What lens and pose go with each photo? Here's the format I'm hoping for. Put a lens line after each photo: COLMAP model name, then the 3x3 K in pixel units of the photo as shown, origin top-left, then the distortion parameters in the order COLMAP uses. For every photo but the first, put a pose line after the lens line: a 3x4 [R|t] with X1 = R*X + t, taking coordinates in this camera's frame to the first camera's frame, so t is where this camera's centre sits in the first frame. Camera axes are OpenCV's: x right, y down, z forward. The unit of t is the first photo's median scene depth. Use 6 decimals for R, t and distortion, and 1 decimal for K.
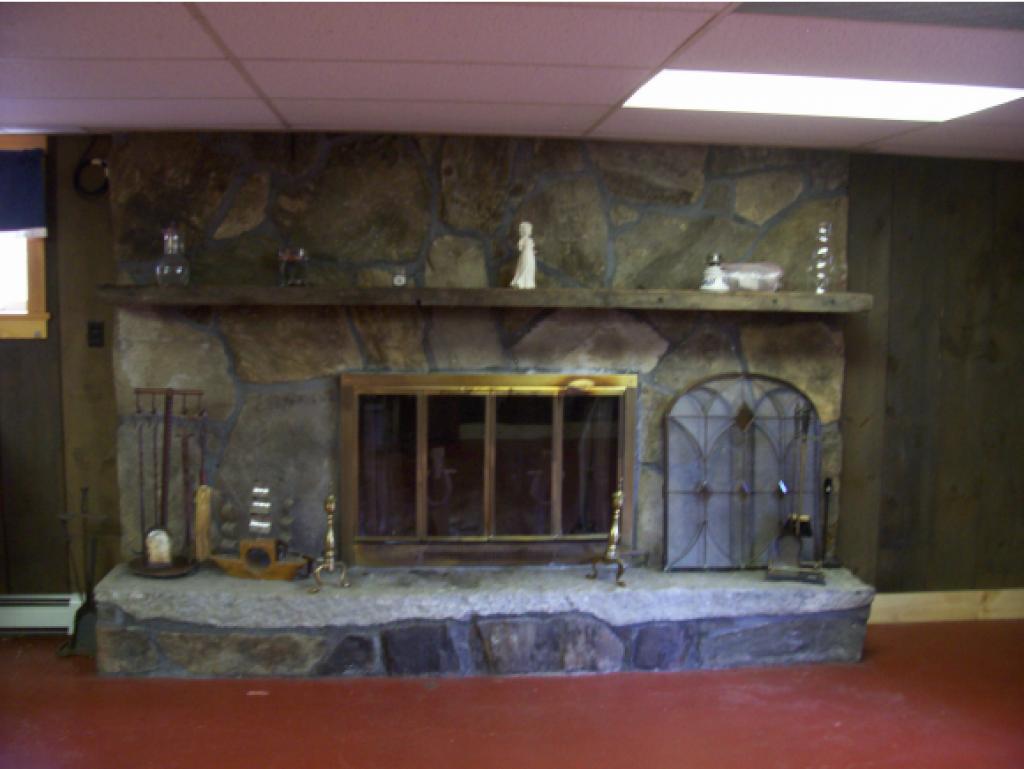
lens RADIAL K [[1008.3, 0, 512.0], [0, 1008.3, 384.5], [0, 0, 1]] dist [-0.185358, 0.150432]
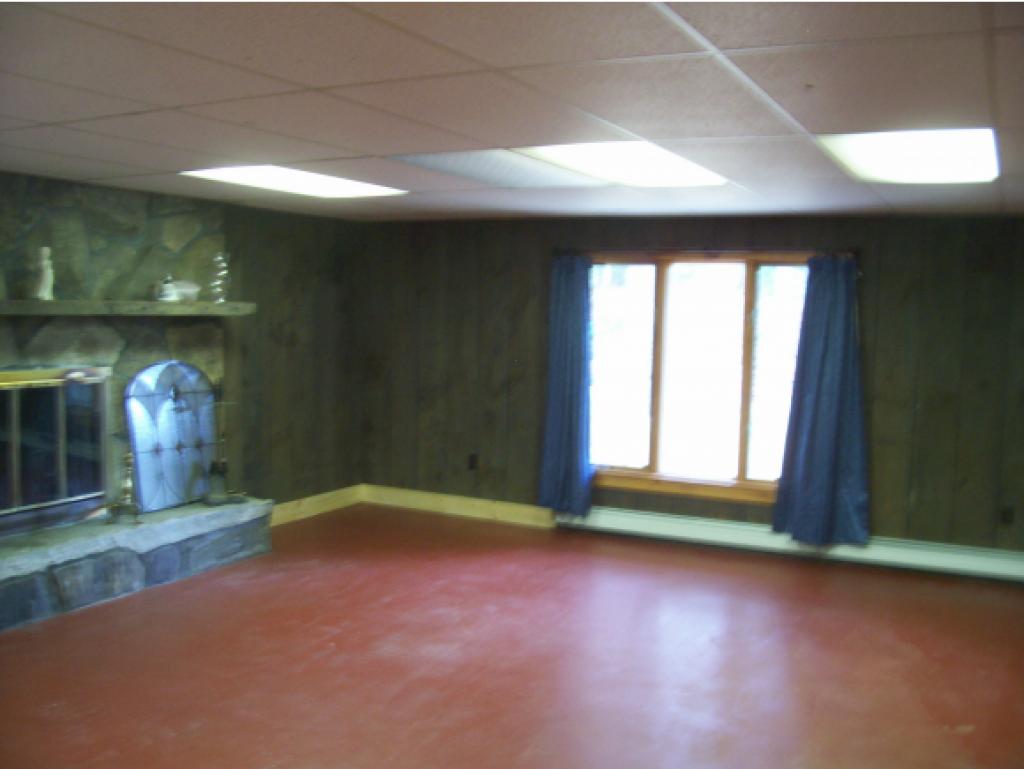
lens RADIAL K [[1008.3, 0, 512.0], [0, 1008.3, 384.5], [0, 0, 1]] dist [-0.185358, 0.150432]
pose [[0.535954, -0.064997, 0.841741, -0.682306], [0.066082, 0.997203, 0.034925, 0.003950], [-0.841657, 0.036905, 0.538750, -0.122396]]
